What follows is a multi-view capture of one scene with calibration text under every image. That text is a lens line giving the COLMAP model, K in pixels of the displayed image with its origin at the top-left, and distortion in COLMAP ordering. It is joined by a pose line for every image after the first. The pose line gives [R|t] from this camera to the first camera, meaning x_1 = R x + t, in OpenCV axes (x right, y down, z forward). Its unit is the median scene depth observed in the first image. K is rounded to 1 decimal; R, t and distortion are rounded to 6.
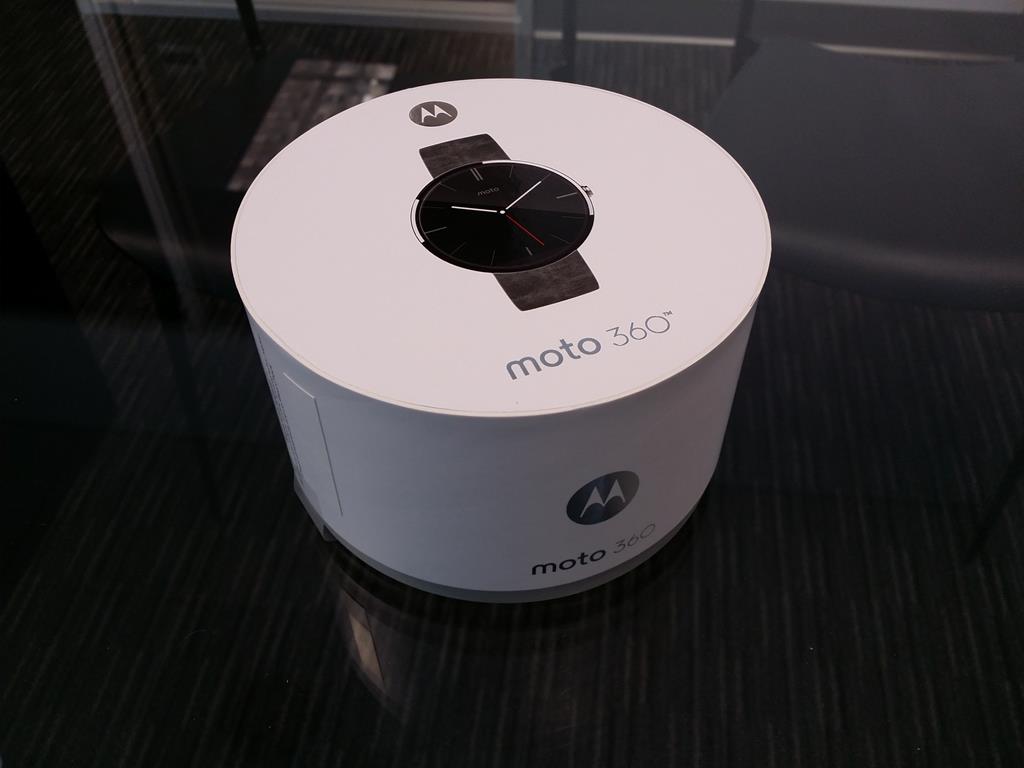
lens RADIAL K [[929.1, 0, 521.8], [0, 929.1, 425.3], [0, 0, 1]] dist [0.003439, 0.000000]
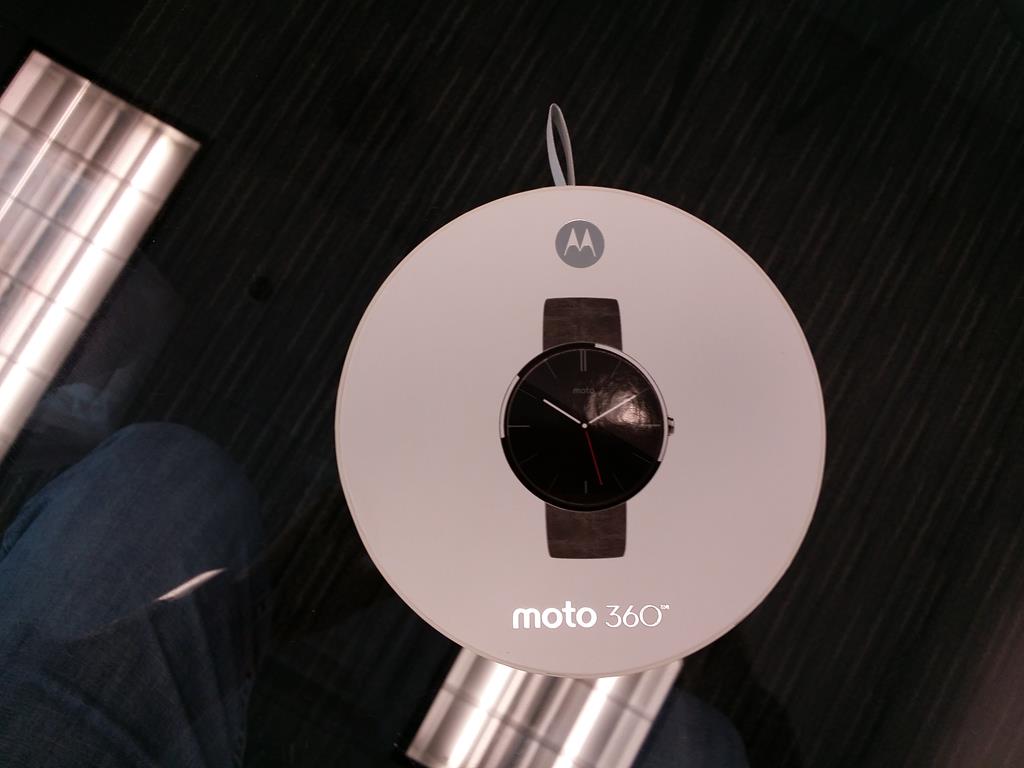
lens RADIAL K [[929.1, 0, 534.2], [0, 929.1, 357.0], [0, 0, 1]] dist [0.003439, 0.000000]
pose [[0.920100, 0.391213, 0.019201, -0.117673], [-0.336388, 0.764144, 0.550387, -0.803751], [0.200647, -0.512870, 0.834689, 0.125463]]
